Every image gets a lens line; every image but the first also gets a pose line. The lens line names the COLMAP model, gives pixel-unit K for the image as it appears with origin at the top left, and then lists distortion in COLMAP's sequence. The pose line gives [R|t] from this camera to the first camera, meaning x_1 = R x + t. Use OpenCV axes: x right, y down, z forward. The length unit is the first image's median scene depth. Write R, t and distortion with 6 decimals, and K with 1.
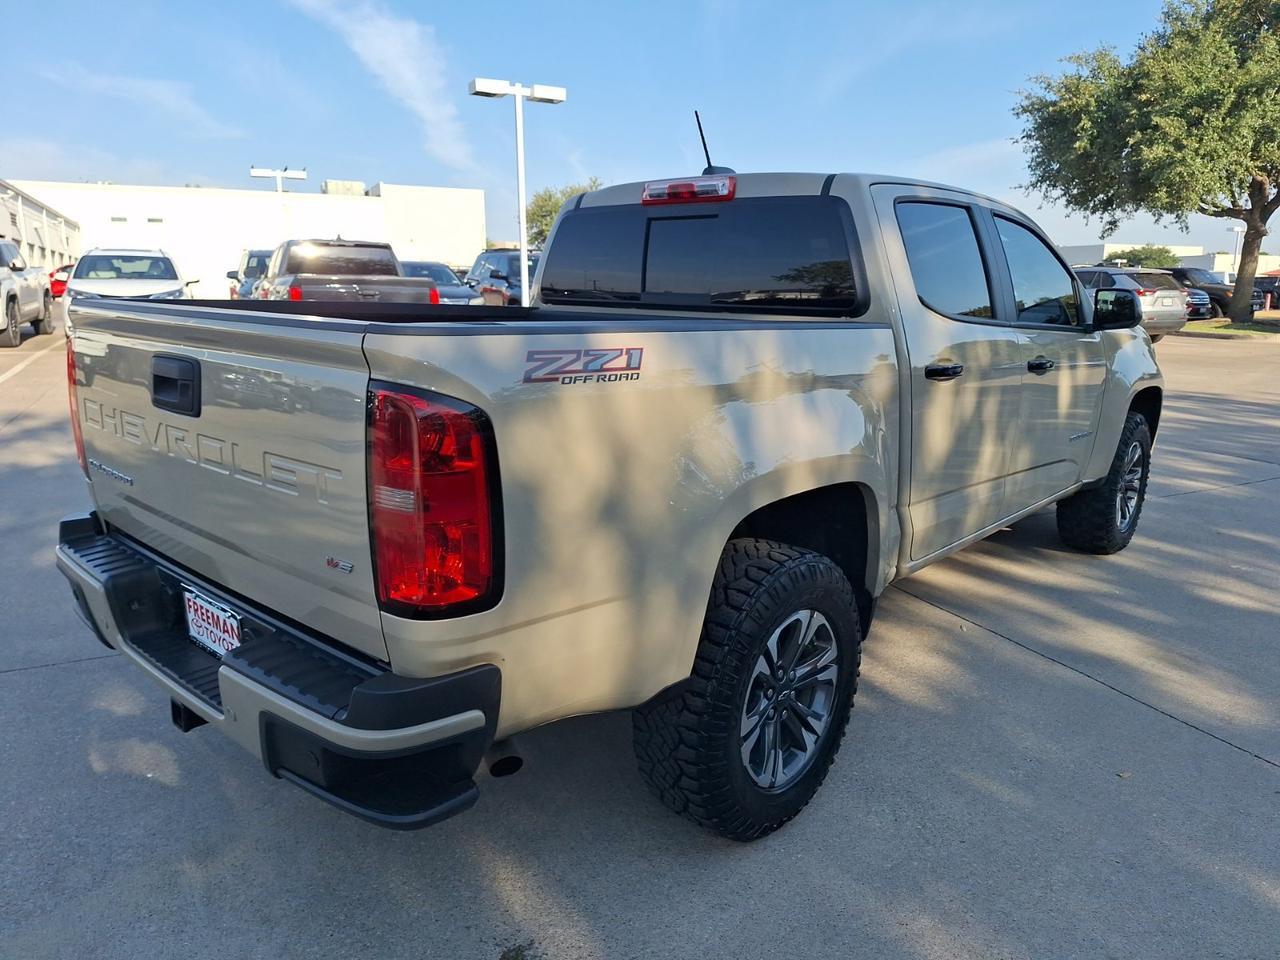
lens RADIAL K [[919.3, 0, 670.6], [0, 919.3, 479.3], [0, 0, 1]] dist [0.019075, -0.003131]
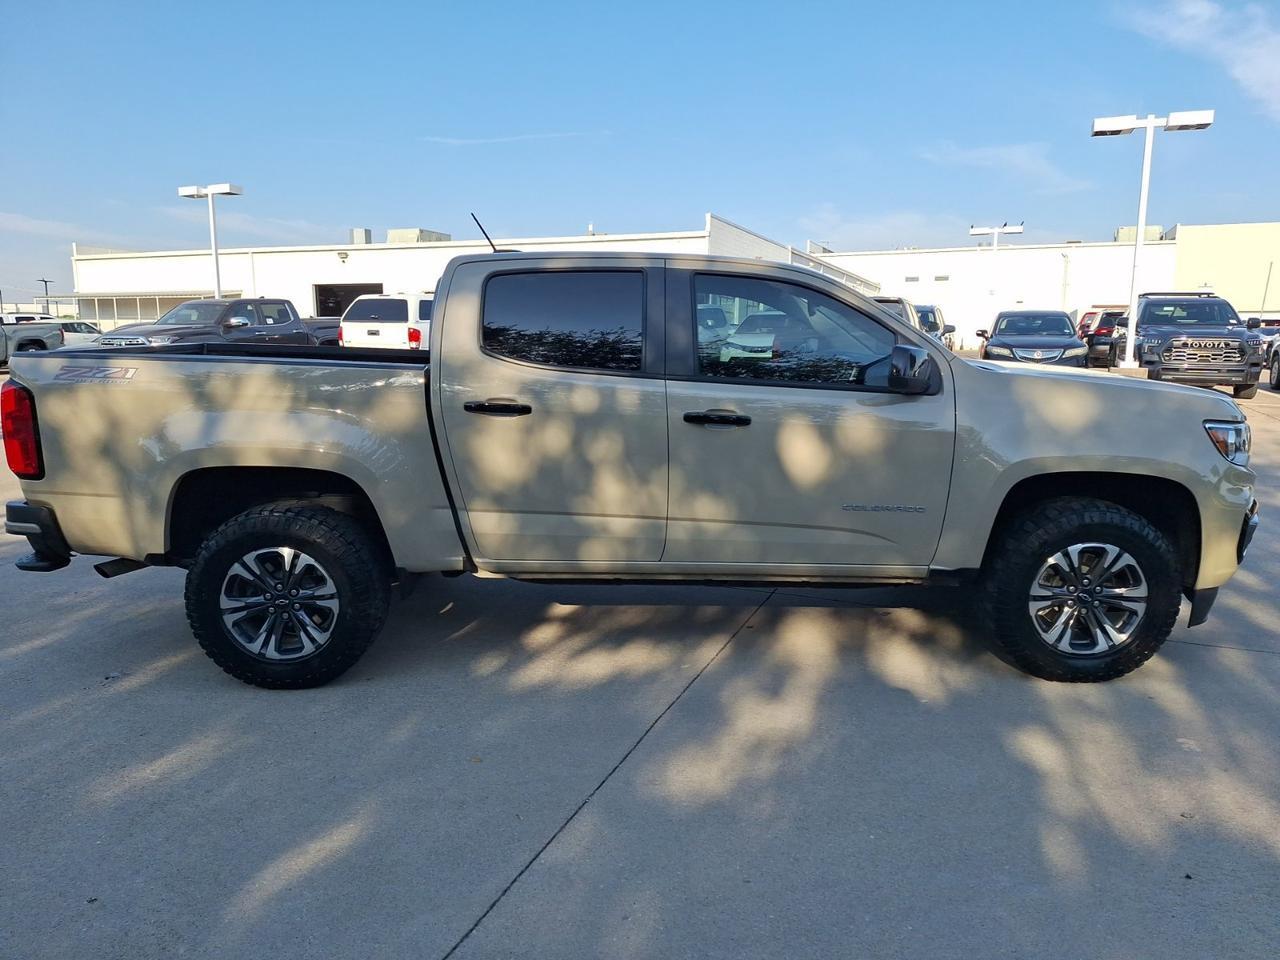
lens RADIAL K [[964.0, 0, 640.0], [0, 964.0, 480.0], [0, 0, 1]] dist [0.005253, -0.008188]
pose [[0.642285, 0.112928, -0.758101, 1.269460], [-0.158438, 0.987286, 0.012834, -0.061321], [0.749911, 0.111869, 0.652011, 0.278659]]
